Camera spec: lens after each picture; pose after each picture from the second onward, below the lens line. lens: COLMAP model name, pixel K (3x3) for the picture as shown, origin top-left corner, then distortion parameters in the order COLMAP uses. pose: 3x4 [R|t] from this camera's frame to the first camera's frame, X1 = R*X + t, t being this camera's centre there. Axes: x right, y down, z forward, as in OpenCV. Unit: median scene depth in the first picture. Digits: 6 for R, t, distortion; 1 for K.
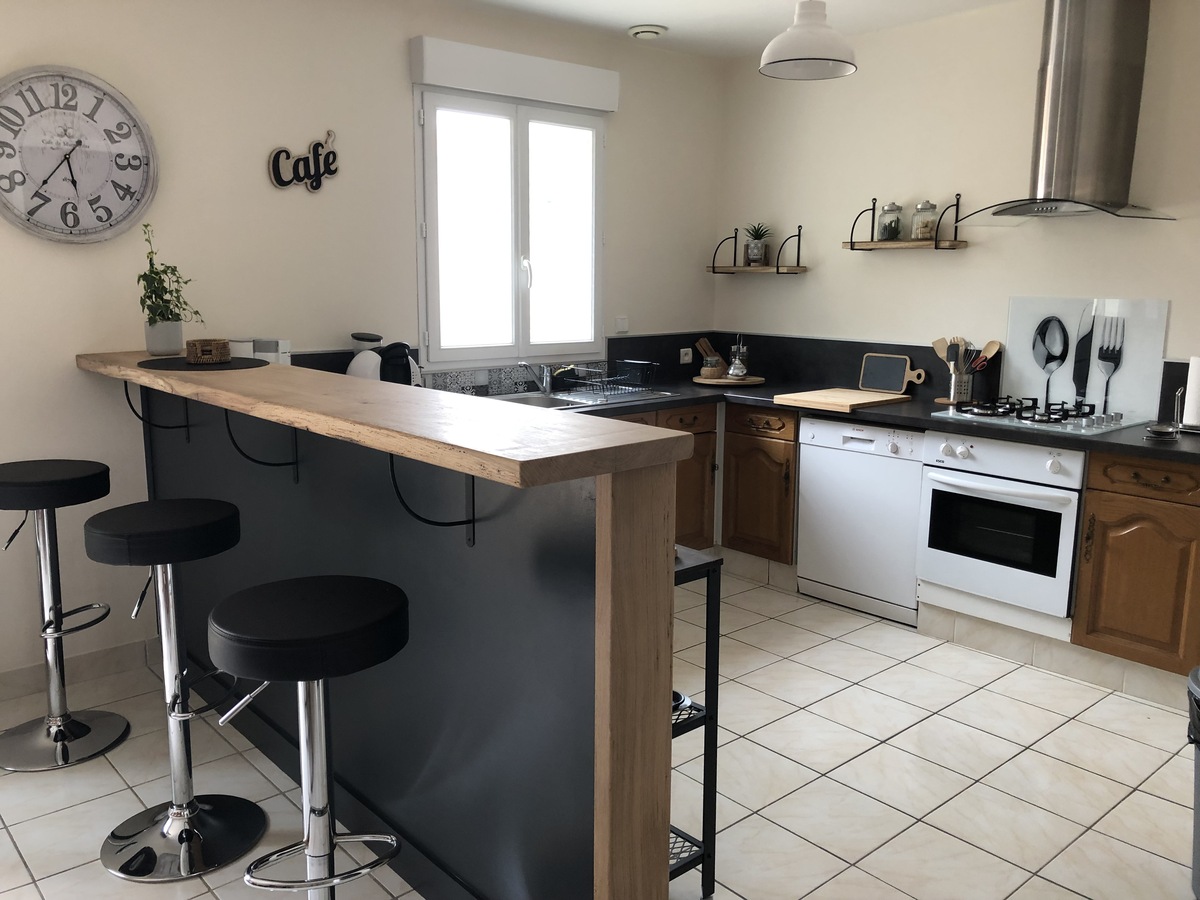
lens RADIAL K [[976.9, 0, 600.0], [0, 976.9, 450.0], [0, 0, 1]] dist [-0.005997, 0.009199]
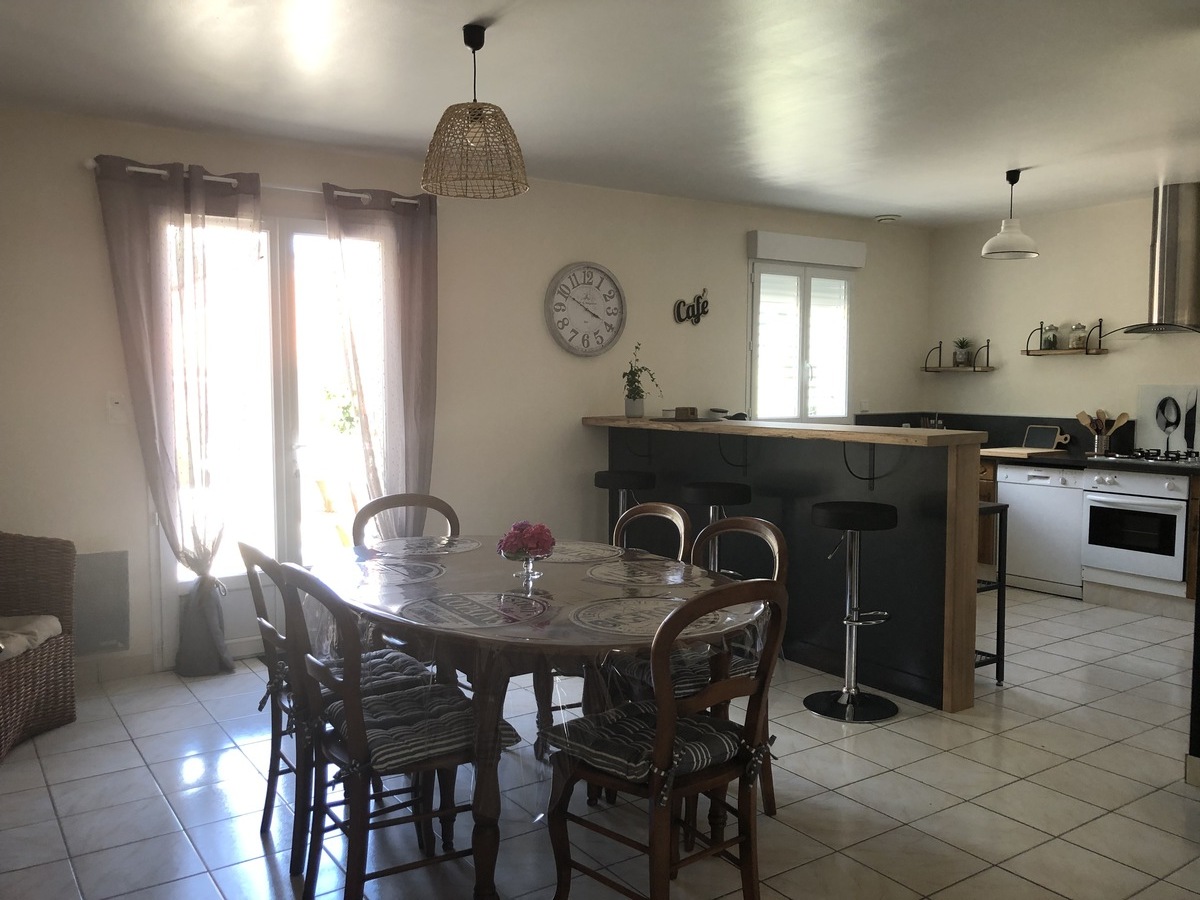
lens RADIAL K [[976.9, 0, 600.0], [0, 976.9, 450.0], [0, 0, 1]] dist [-0.005997, 0.009199]
pose [[0.991982, 0.003432, -0.126336, -0.239220], [-0.016825, 0.994320, -0.105097, 0.127163], [0.125258, 0.106380, 0.986405, -0.643220]]
